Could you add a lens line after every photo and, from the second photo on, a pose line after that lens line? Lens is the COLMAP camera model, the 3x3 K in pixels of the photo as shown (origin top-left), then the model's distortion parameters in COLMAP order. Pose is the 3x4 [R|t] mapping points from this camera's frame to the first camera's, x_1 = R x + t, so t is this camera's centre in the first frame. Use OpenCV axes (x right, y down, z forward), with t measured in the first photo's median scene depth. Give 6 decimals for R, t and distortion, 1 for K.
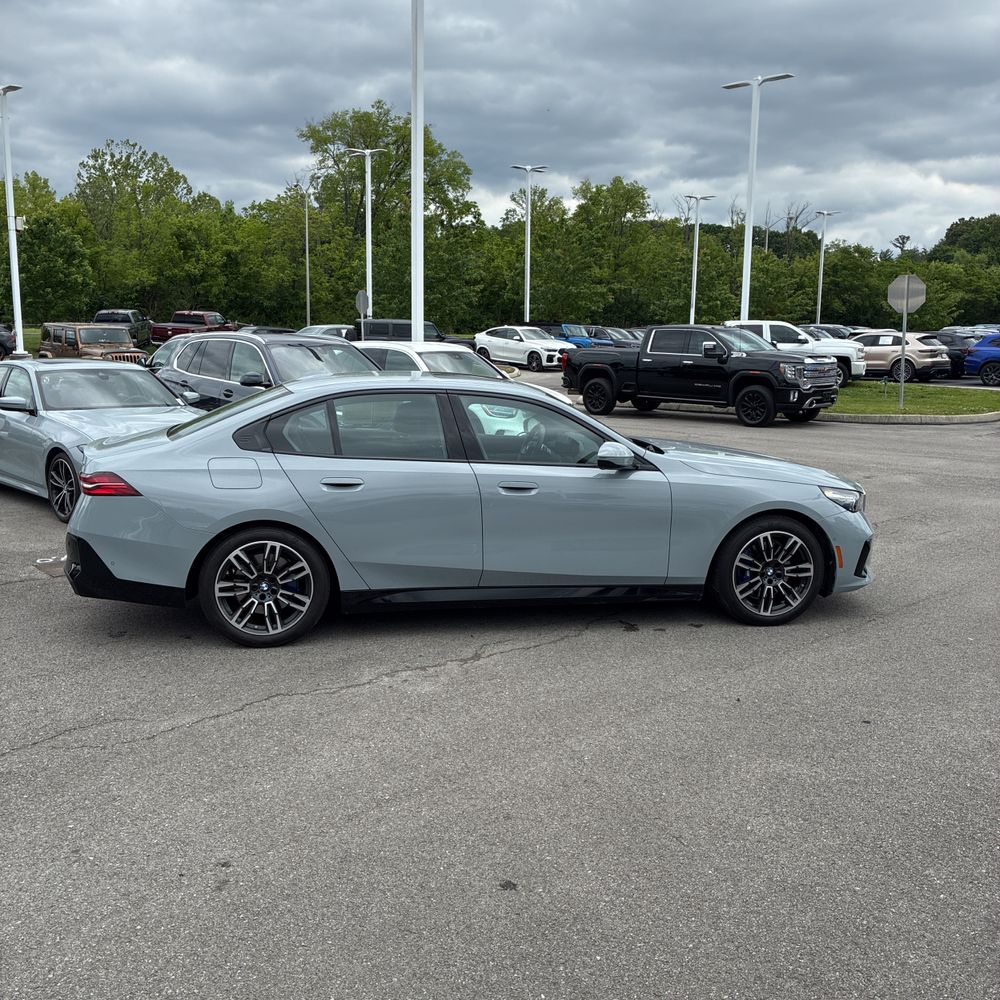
lens RADIAL K [[1014.3, 0, 499.6], [0, 1014.3, 505.1], [0, 0, 1]] dist [0.025344, 0.000000]
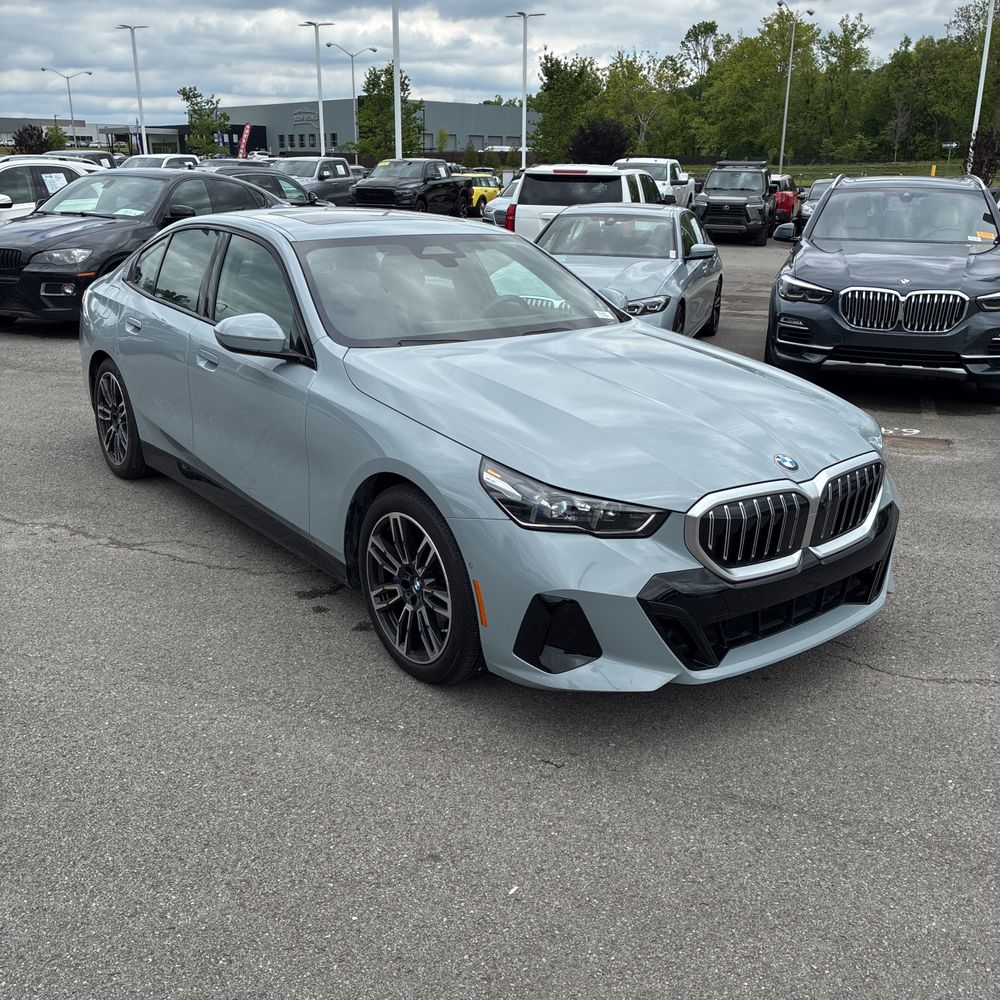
lens RADIAL K [[1014.3, 0, 492.0], [0, 1014.3, 503.9], [0, 0, 1]] dist [0.025344, 0.000000]
pose [[0.443621, 0.263927, -0.856472, 0.826270], [-0.152101, 0.963963, 0.218268, -0.116253], [0.883214, 0.033442, 0.467777, 0.850301]]
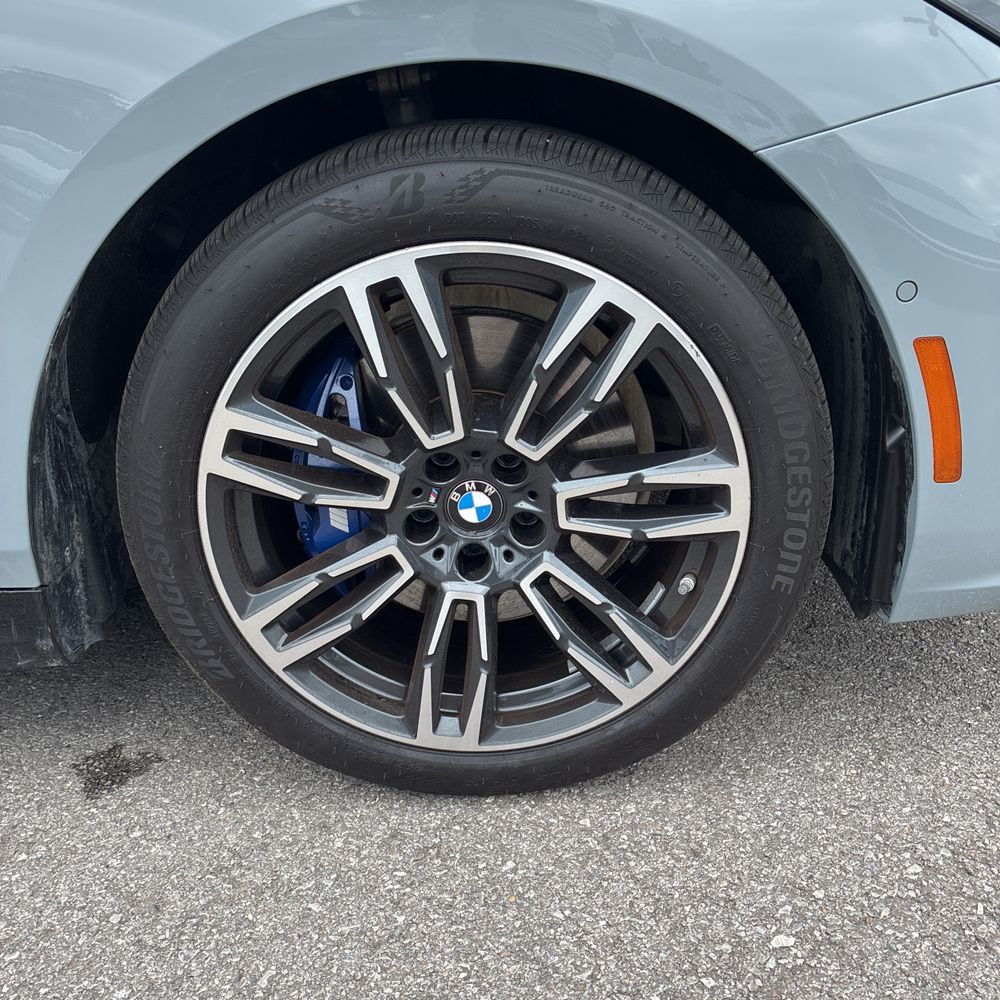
lens RADIAL K [[1014.3, 0, 501.5], [0, 1014.3, 507.5], [0, 0, 1]] dist [0.025344, 0.000000]
pose [[0.979722, 0.023635, -0.198961, 0.332865], [0.023914, 0.972126, 0.233237, 0.031102], [0.198928, -0.233265, 0.951848, 0.929922]]
